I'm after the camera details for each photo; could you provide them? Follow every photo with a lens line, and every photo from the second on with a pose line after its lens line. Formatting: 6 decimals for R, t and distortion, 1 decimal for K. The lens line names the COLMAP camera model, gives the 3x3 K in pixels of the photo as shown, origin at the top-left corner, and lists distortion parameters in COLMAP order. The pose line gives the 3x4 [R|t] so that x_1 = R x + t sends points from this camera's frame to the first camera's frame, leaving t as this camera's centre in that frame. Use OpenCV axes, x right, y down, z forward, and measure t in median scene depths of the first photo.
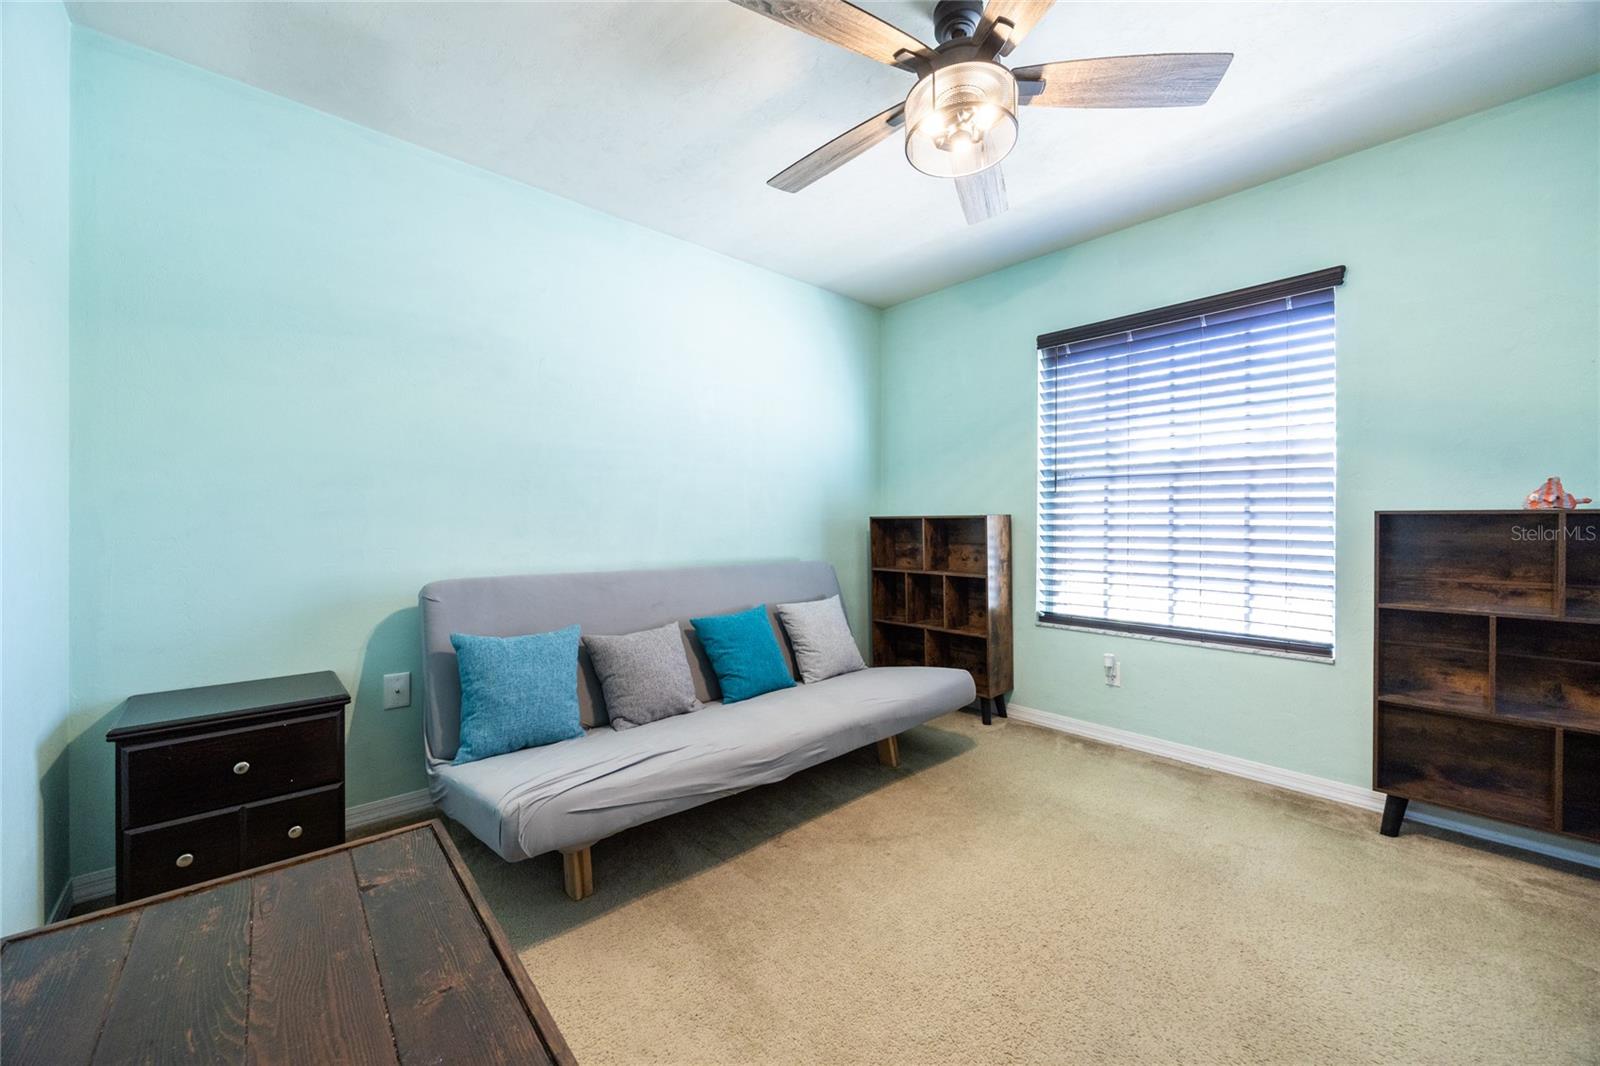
lens RADIAL K [[616.8, 0, 799.3], [0, 616.8, 526.1], [0, 0, 1]] dist [-0.005129, 0.001417]
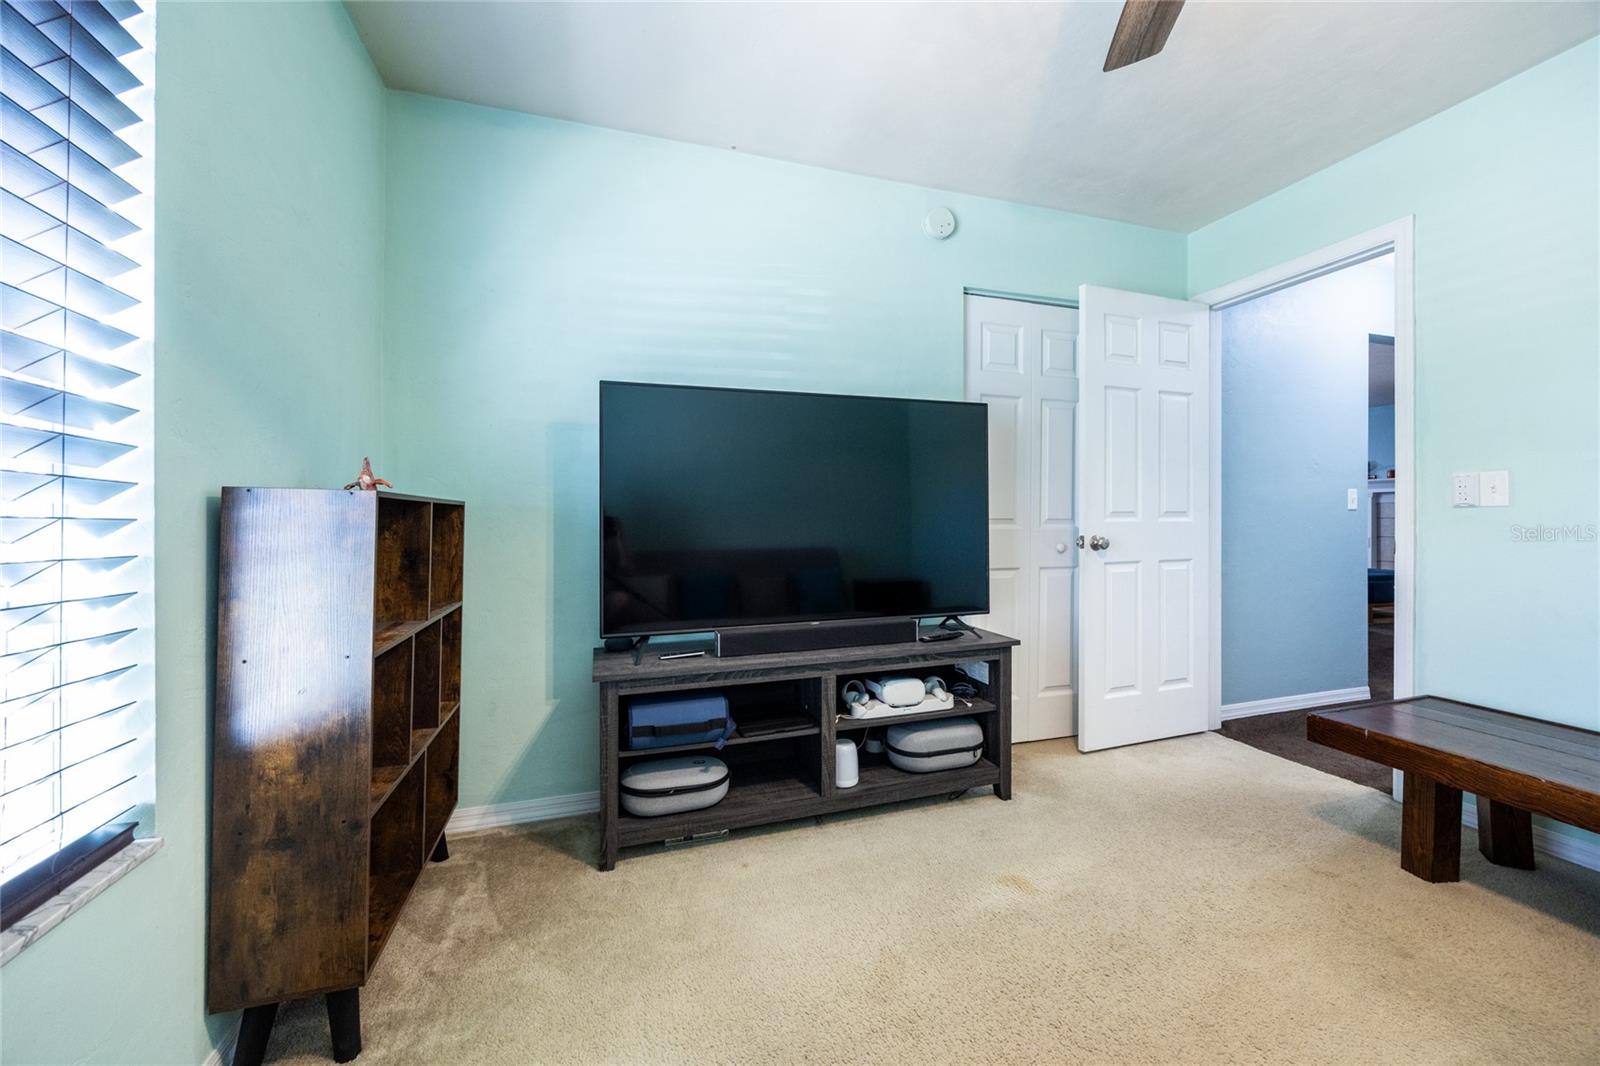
lens RADIAL K [[616.8, 0, 811.3], [0, 616.8, 521.0], [0, 0, 1]] dist [-0.005129, 0.001417]
pose [[-0.915223, 0.003963, 0.402929, 0.295726], [0.009077, 0.999901, 0.010783, 0.002968], [-0.402846, 0.013527, -0.915168, 1.201743]]
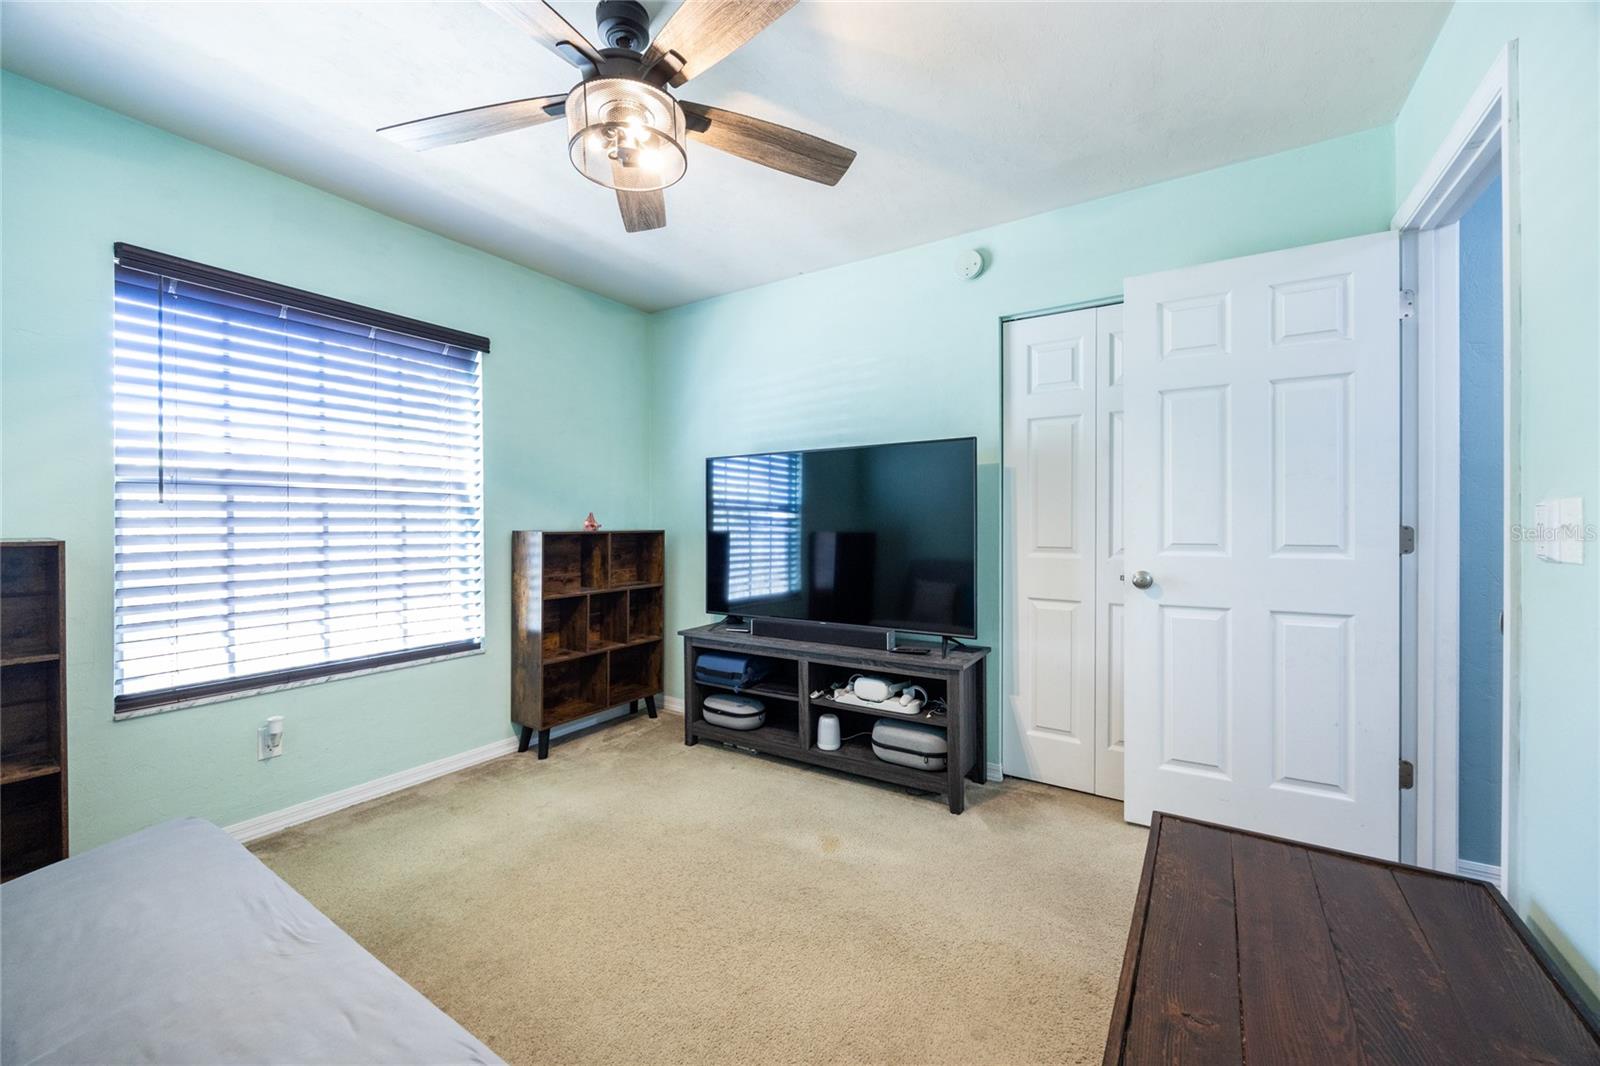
lens RADIAL K [[616.8, 0, 803.5], [0, 616.8, 527.9], [0, 0, 1]] dist [-0.005129, 0.001417]
pose [[-0.267465, -0.008524, 0.963530, -0.517076], [0.011326, 0.999864, 0.011989, -0.038576], [-0.963501, 0.014120, -0.267332, 0.708698]]
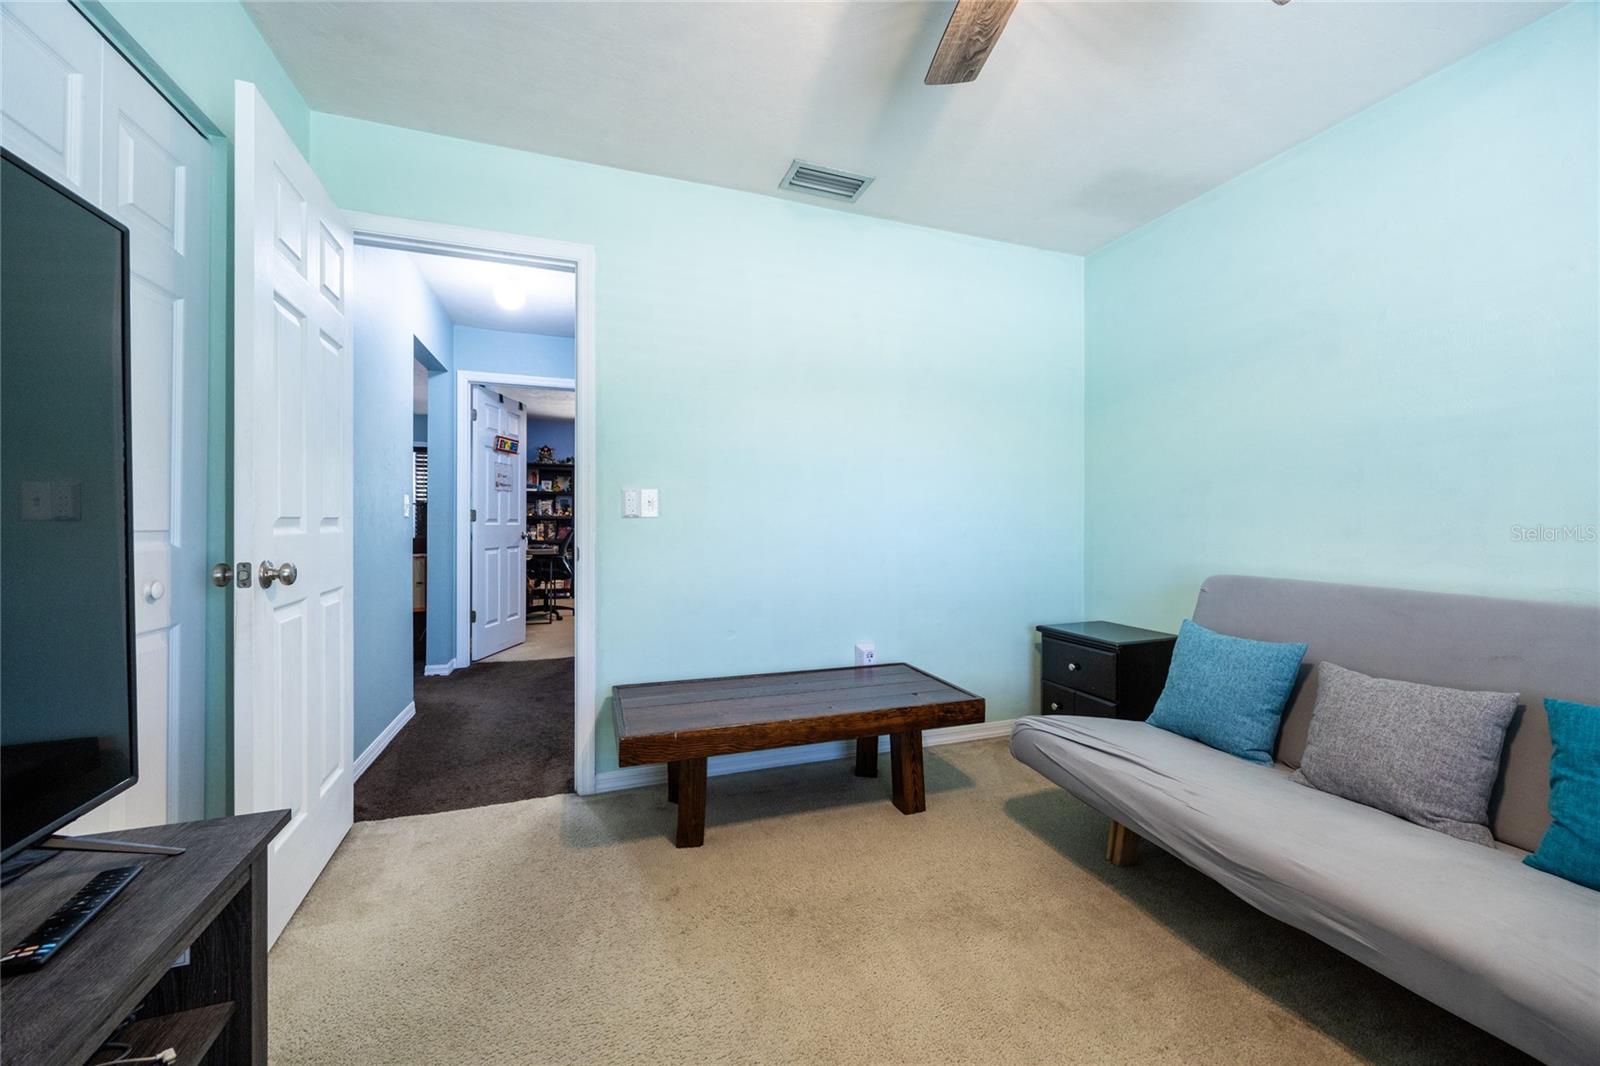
lens RADIAL K [[616.8, 0, 798.1], [0, 616.8, 521.3], [0, 0, 1]] dist [-0.005129, 0.001417]
pose [[-0.370952, 0.001176, -0.928651, 0.652068], [-0.009269, 0.999945, 0.004969, -0.000834], [0.928606, 0.010451, -0.370921, 0.667511]]
